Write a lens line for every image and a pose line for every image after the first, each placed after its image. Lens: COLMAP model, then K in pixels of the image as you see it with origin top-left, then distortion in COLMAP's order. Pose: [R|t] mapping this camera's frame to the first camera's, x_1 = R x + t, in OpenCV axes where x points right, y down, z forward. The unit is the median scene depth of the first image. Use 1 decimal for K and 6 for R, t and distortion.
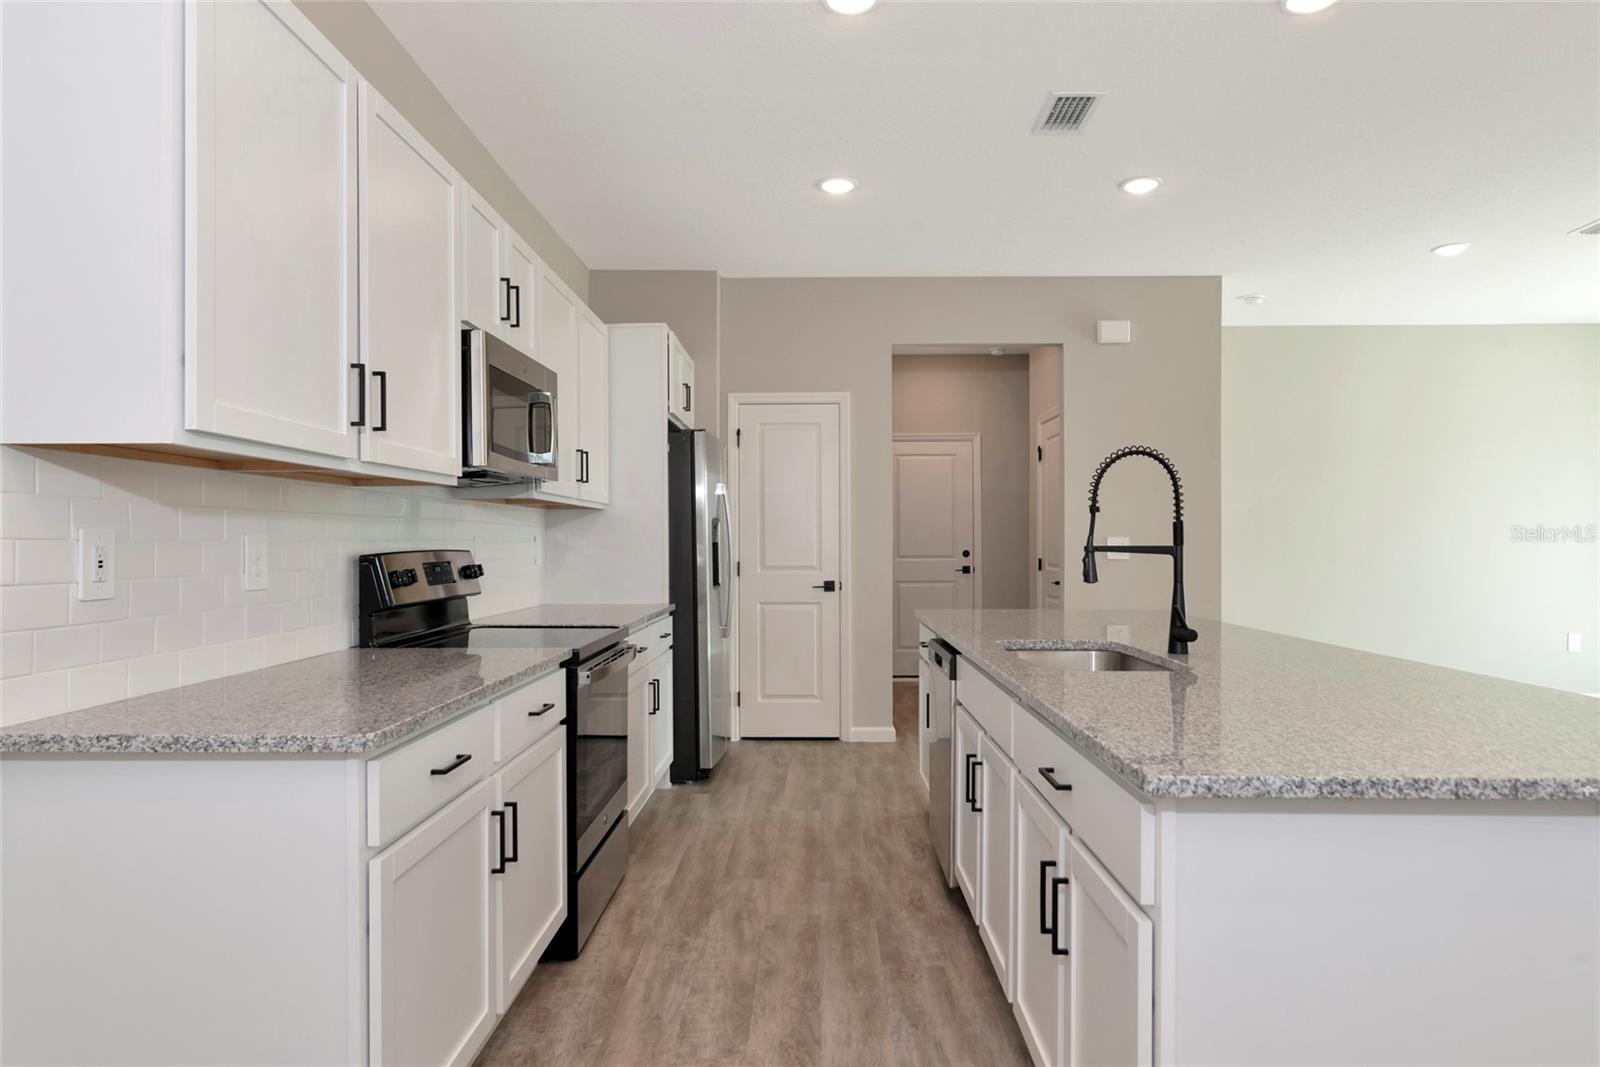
lens RADIAL K [[967.8, 0, 800.6], [0, 967.8, 545.3], [0, 0, 1]] dist [0.002512, 0.000610]
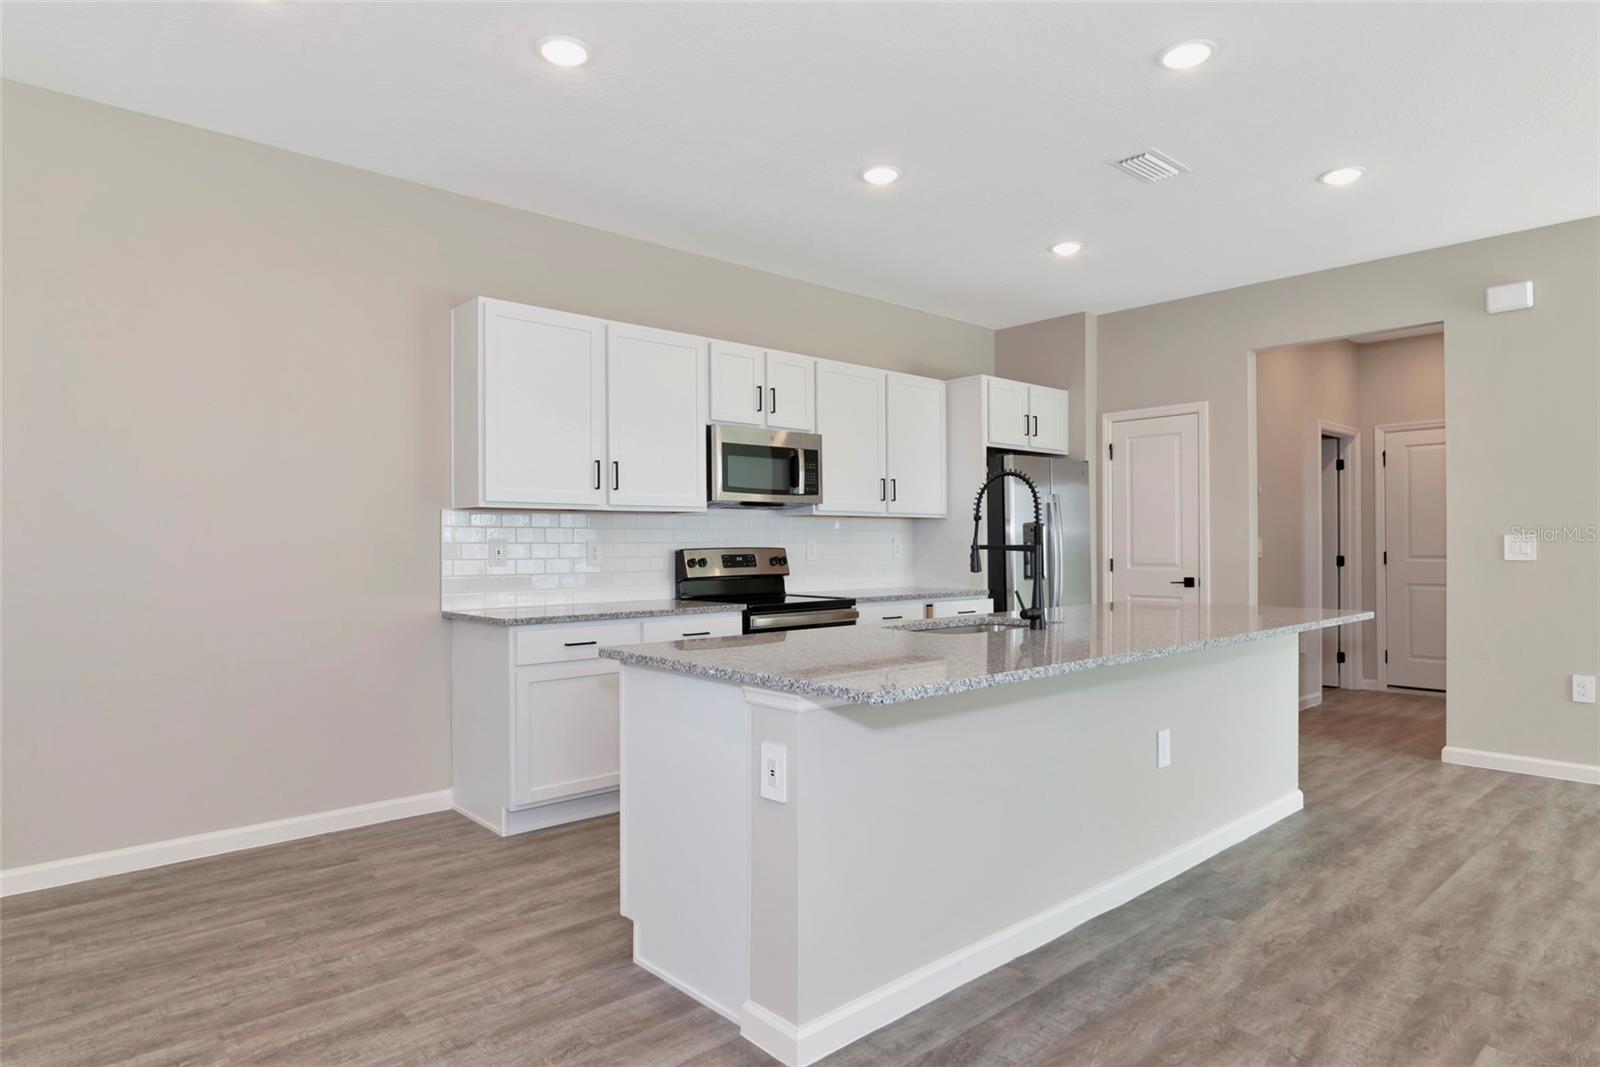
lens RADIAL K [[930.0, 0, 803.7], [0, 930.0, 537.6], [0, 0, 1]] dist [0.002584, -0.001573]
pose [[0.691191, -0.006973, -0.722639, 0.757868], [0.001072, 0.999962, -0.008623, 0.001348], [0.722672, 0.005186, 0.691172, -0.049038]]
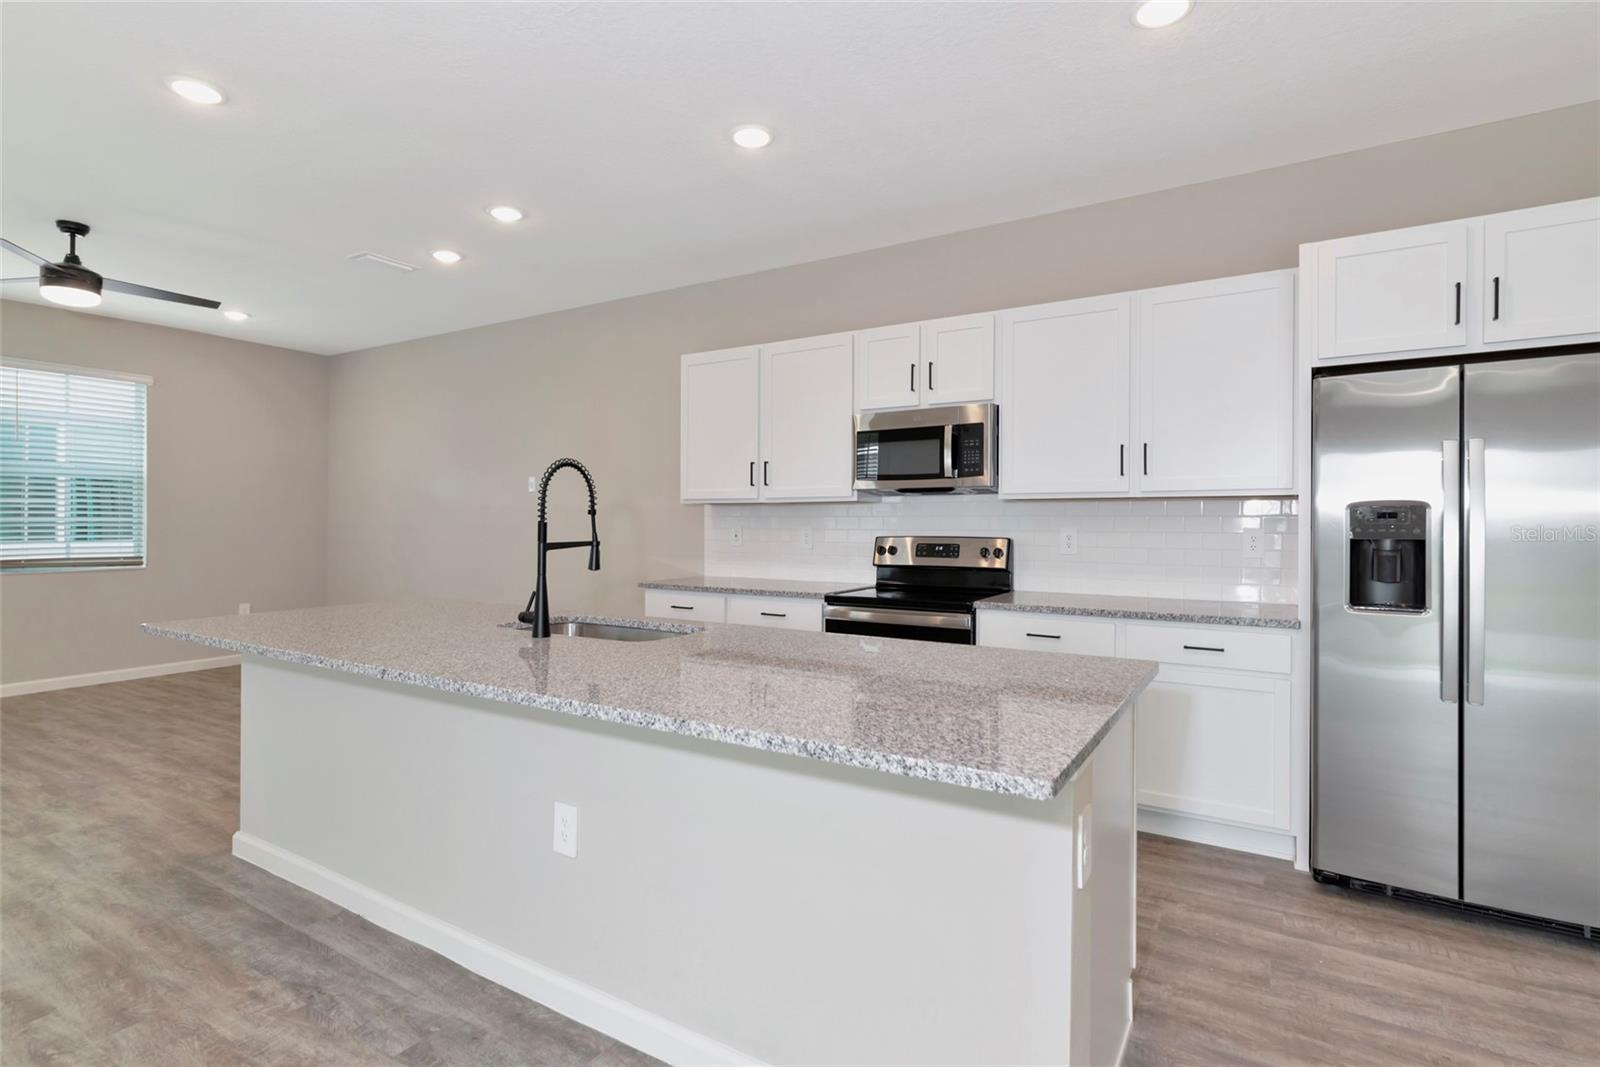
lens RADIAL K [[790.9, 0, 793.2], [0, 790.9, 514.9], [0, 0, 1]] dist [0.001711, 0.001489]
pose [[-0.513528, -0.005455, -0.858055, 0.741666], [-0.003873, 0.999984, -0.004040, -0.020659], [0.858064, 0.001249, -0.513542, 1.241311]]
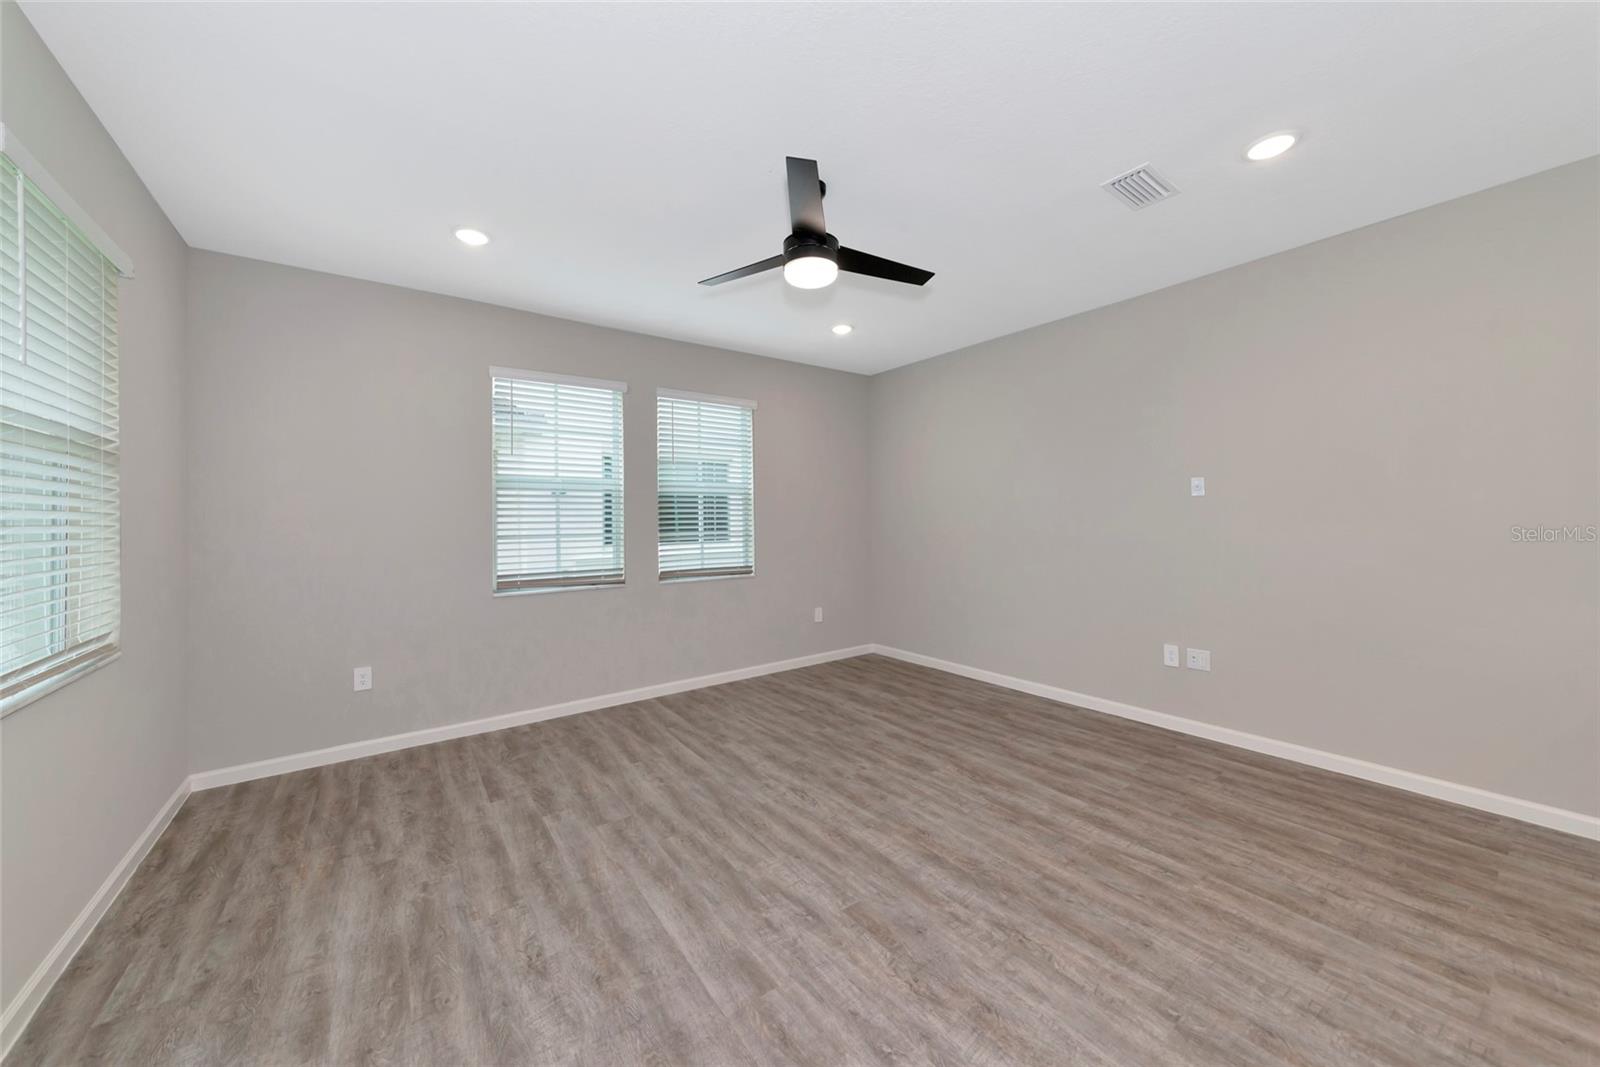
lens RADIAL K [[565.5, 0, 790.0], [0, 565.5, 525.6], [0, 0, 1]] dist [0.000944, 0.000488]
pose [[-0.801284, 0.019390, -0.597970, 0.720138], [0.013079, 0.999804, 0.014894, -0.045934], [0.598141, 0.004114, -0.801380, 0.303808]]
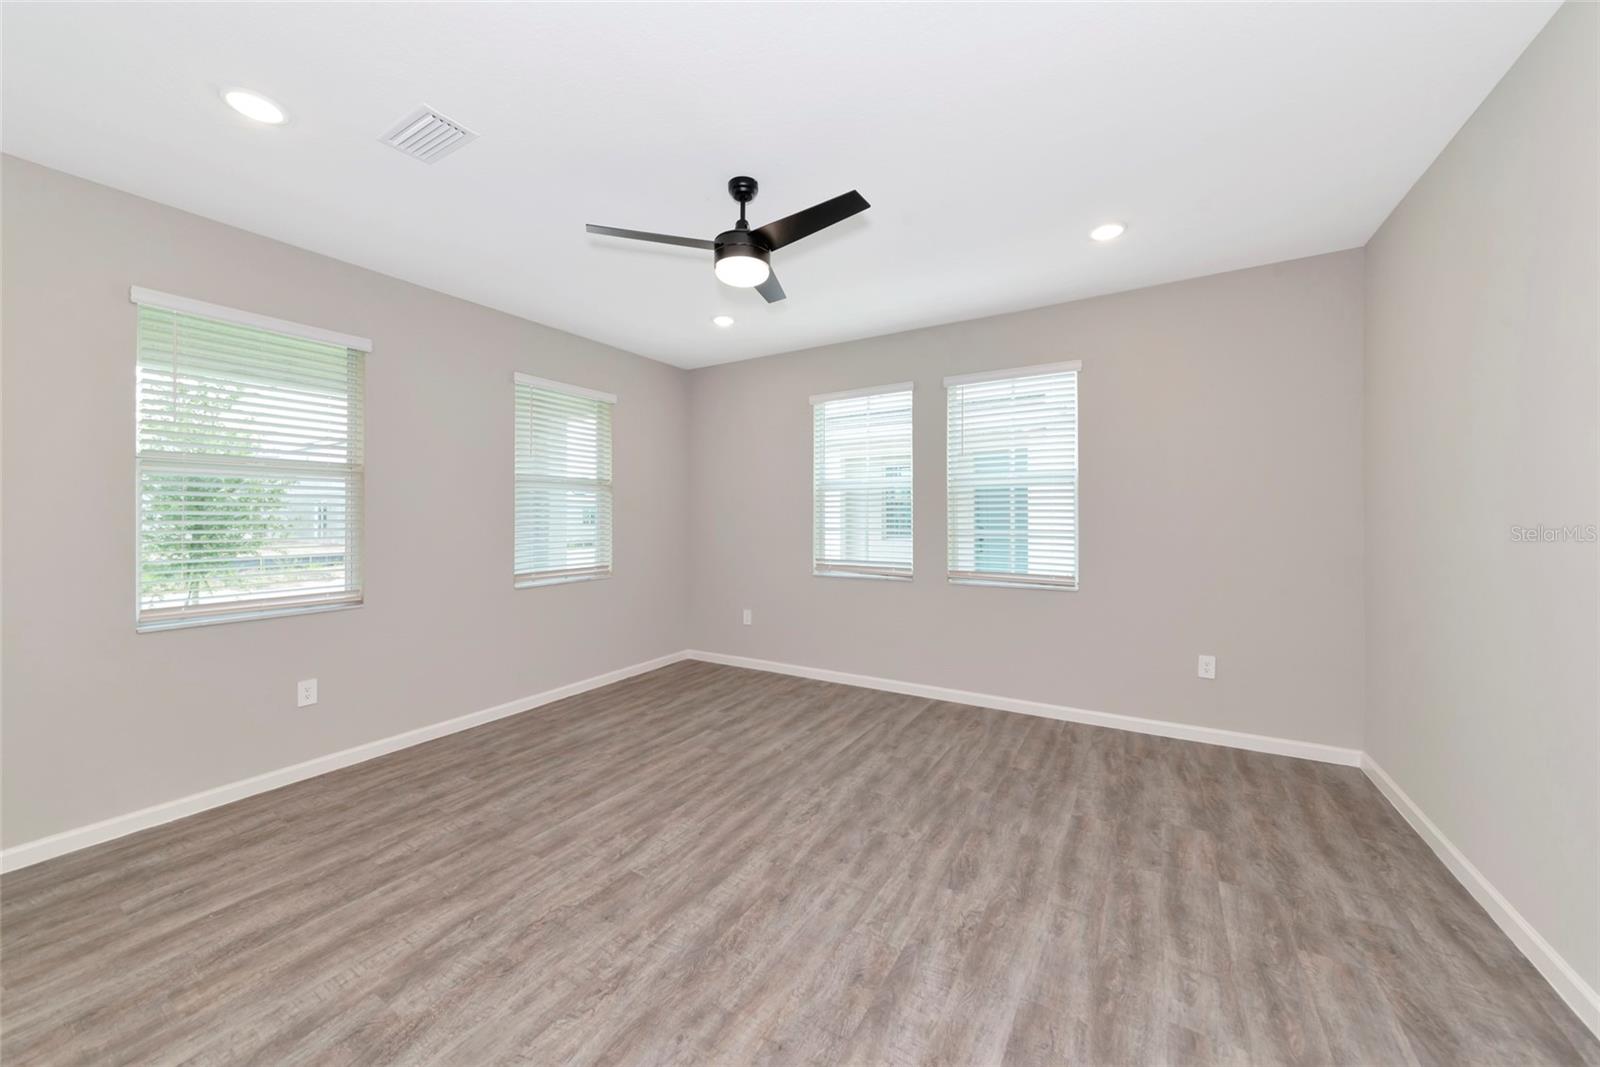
lens RADIAL K [[580.4, 0, 796.7], [0, 580.4, 518.0], [0, 0, 1]] dist [0.000374, 0.000034]
pose [[-0.865202, 0.001566, 0.501420, -0.079001], [0.003685, 0.999988, 0.003235, -0.043800], [-0.501409, 0.004646, -0.865198, 0.342451]]
